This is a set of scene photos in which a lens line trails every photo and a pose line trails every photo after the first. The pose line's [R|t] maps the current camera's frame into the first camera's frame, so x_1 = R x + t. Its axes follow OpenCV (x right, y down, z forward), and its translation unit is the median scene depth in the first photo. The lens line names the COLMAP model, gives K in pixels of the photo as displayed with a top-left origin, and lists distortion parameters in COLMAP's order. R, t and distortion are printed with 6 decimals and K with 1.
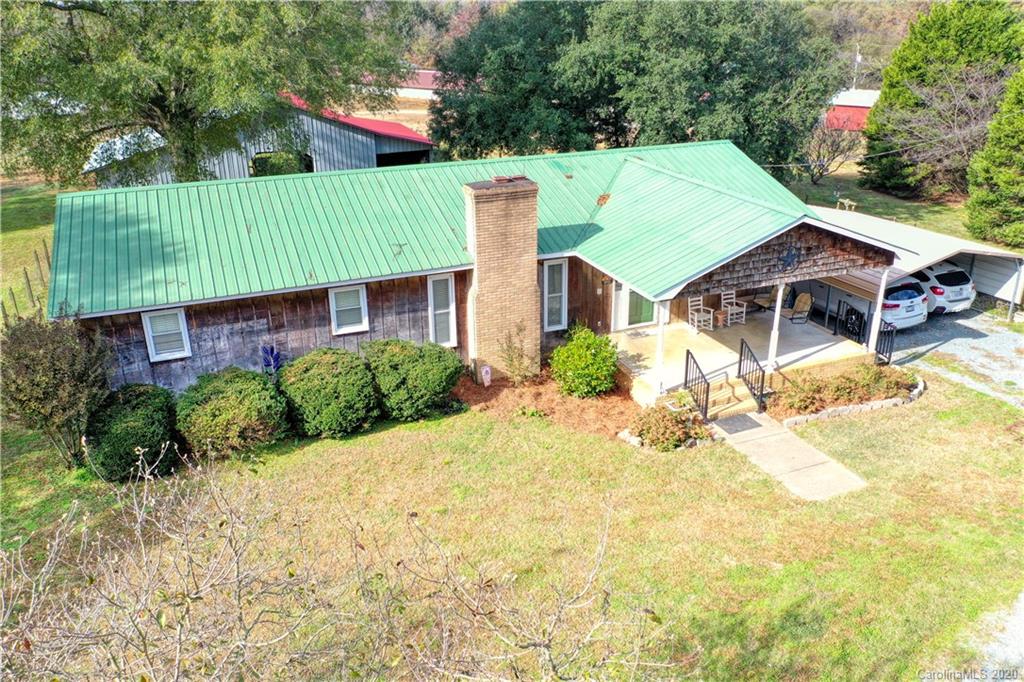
lens RADIAL K [[779.7, 0, 512.0], [0, 779.7, 341.0], [0, 0, 1]] dist [-0.001660, -0.002003]
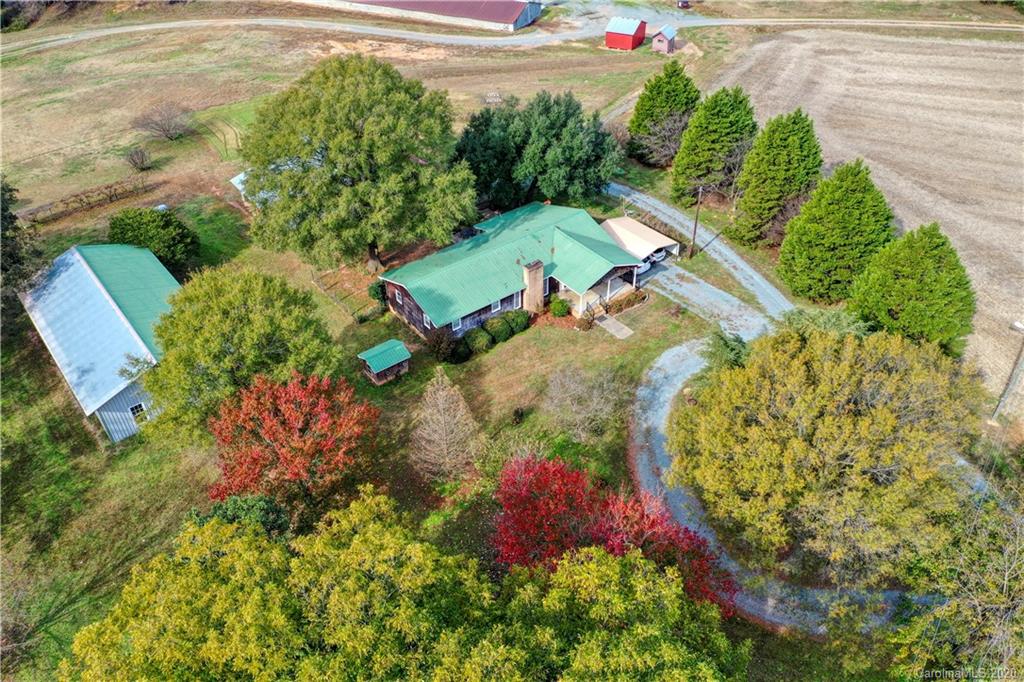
lens RADIAL K [[779.7, 0, 512.0], [0, 779.7, 341.0], [0, 0, 1]] dist [-0.001660, -0.002003]
pose [[0.959883, -0.179073, 0.215774, -0.922822], [0.110982, 0.949302, 0.294124, -0.913098], [-0.257504, -0.258378, 0.931092, -2.332280]]
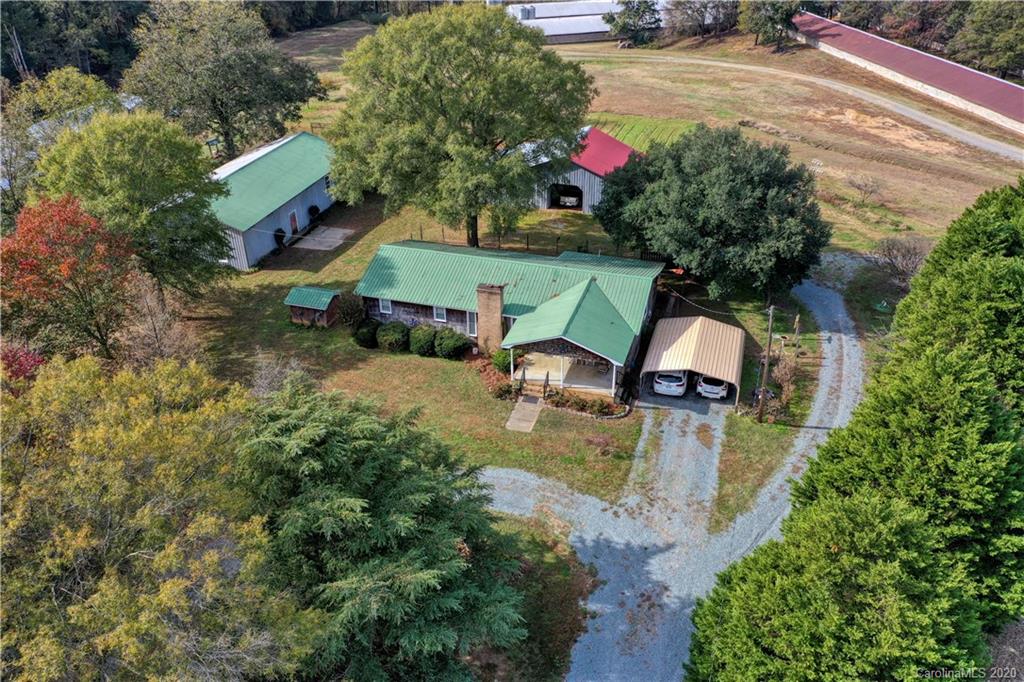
lens RADIAL K [[779.7, 0, 512.0], [0, 779.7, 341.0], [0, 0, 1]] dist [-0.001660, -0.002003]
pose [[0.764650, 0.322955, -0.557683, 1.604188], [-0.233406, 0.945402, 0.227456, -0.652197], [0.600693, -0.043757, 0.798281, -1.121399]]
